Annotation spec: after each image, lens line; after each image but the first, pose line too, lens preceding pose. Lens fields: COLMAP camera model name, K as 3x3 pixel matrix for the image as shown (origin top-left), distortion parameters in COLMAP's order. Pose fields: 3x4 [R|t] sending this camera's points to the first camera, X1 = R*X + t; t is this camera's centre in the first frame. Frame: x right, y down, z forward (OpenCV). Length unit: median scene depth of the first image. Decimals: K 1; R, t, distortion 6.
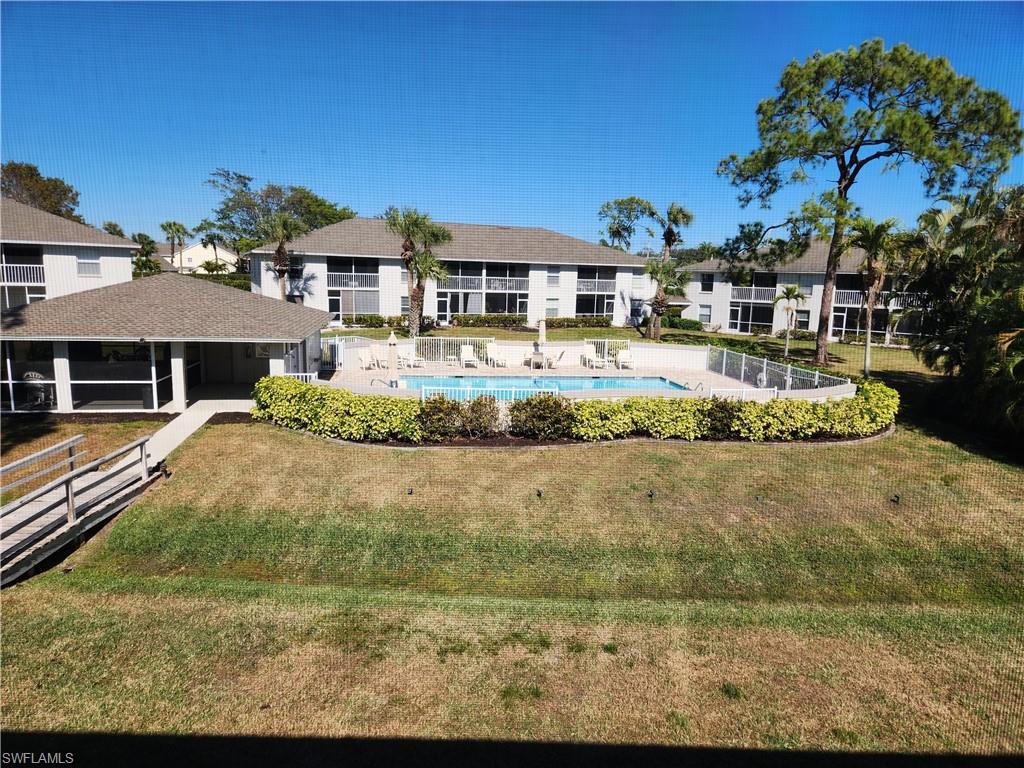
lens RADIAL K [[683.8, 0, 515.7], [0, 683.8, 383.8], [0, 0, 1]] dist [0.053045, -0.036587]
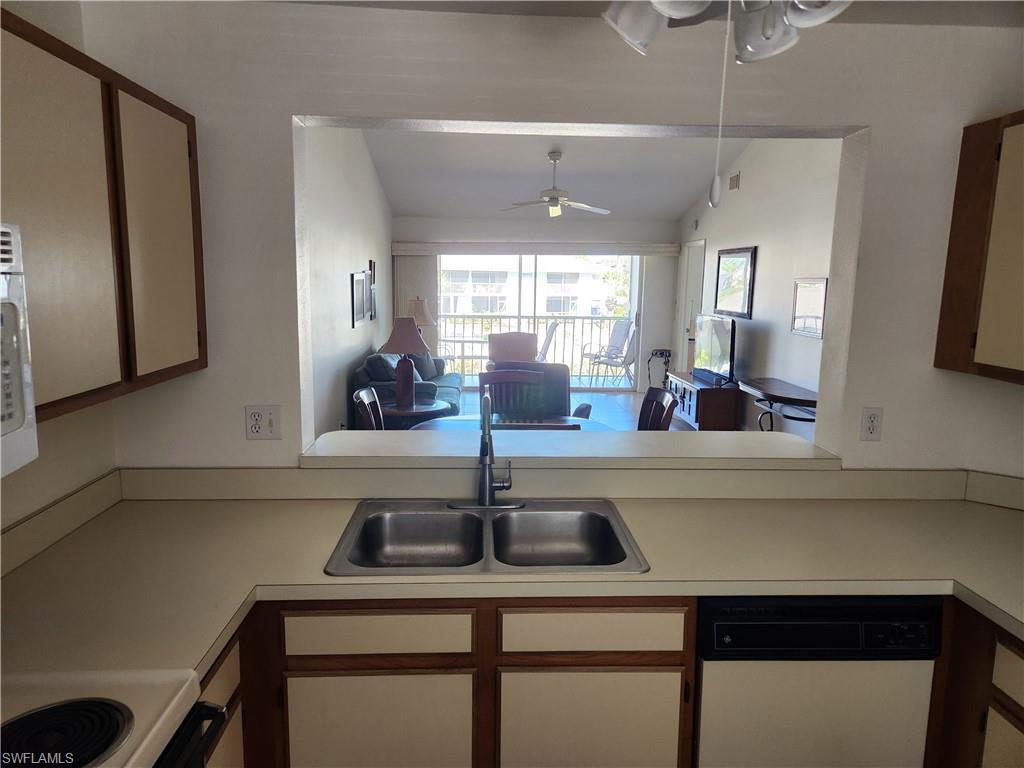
lens RADIAL K [[683.8, 0, 510.0], [0, 683.8, 383.5], [0, 0, 1]] dist [0.053045, -0.036587]
pose [[0.999054, -0.021453, 0.037821, -0.040339], [0.021780, 0.999729, -0.008246, 0.053229], [-0.037634, 0.009062, 0.999251, -0.334350]]
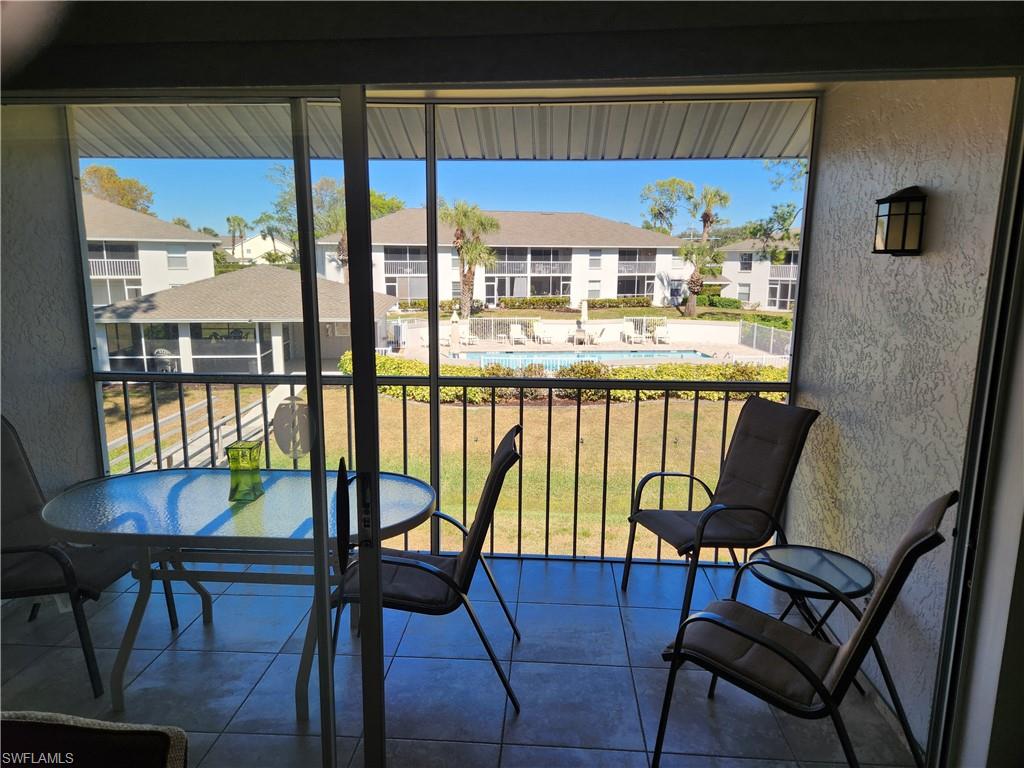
lens RADIAL K [[683.8, 0, 509.5], [0, 683.8, 383.9], [0, 0, 1]] dist [0.053045, -0.036587]
pose [[0.997306, -0.009100, -0.072793, -0.001950], [0.010748, 0.999694, 0.022283, 0.014633], [0.072568, -0.023006, 0.997098, -0.098048]]
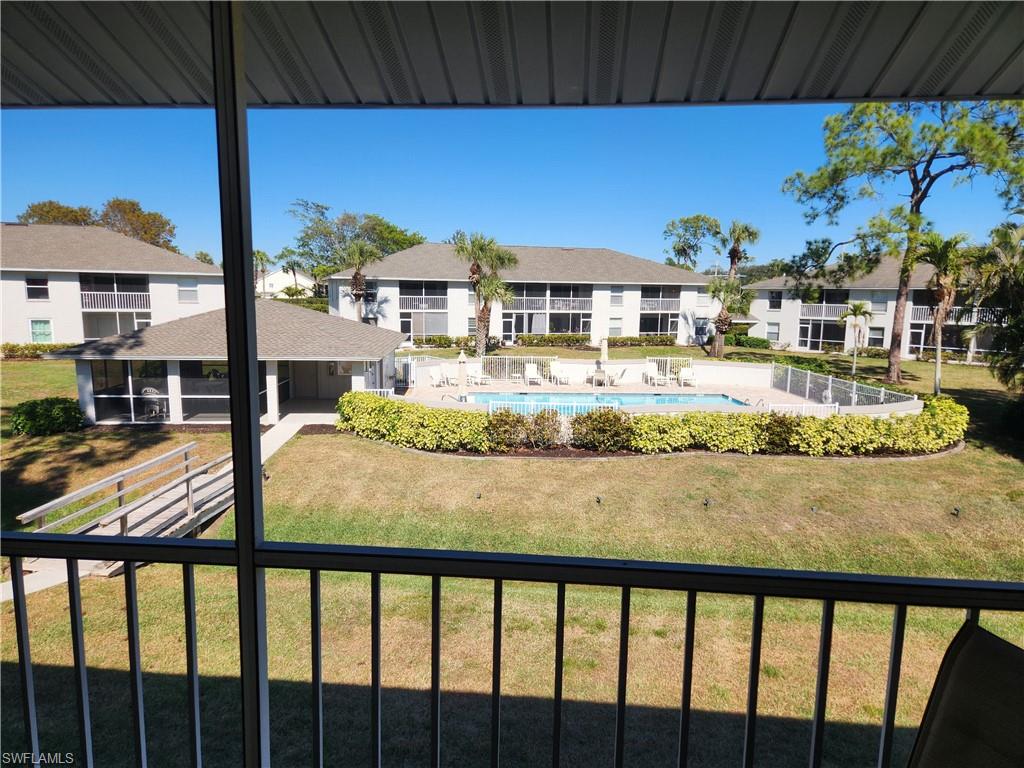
lens RADIAL K [[683.8, 0, 507.0], [0, 683.8, 394.1], [0, 0, 1]] dist [0.053045, -0.036587]
pose [[0.994330, 0.001568, -0.106330, 0.002657], [-0.003103, 0.999893, -0.014272, 0.004889], [0.106296, 0.014521, 0.994228, -0.036518]]
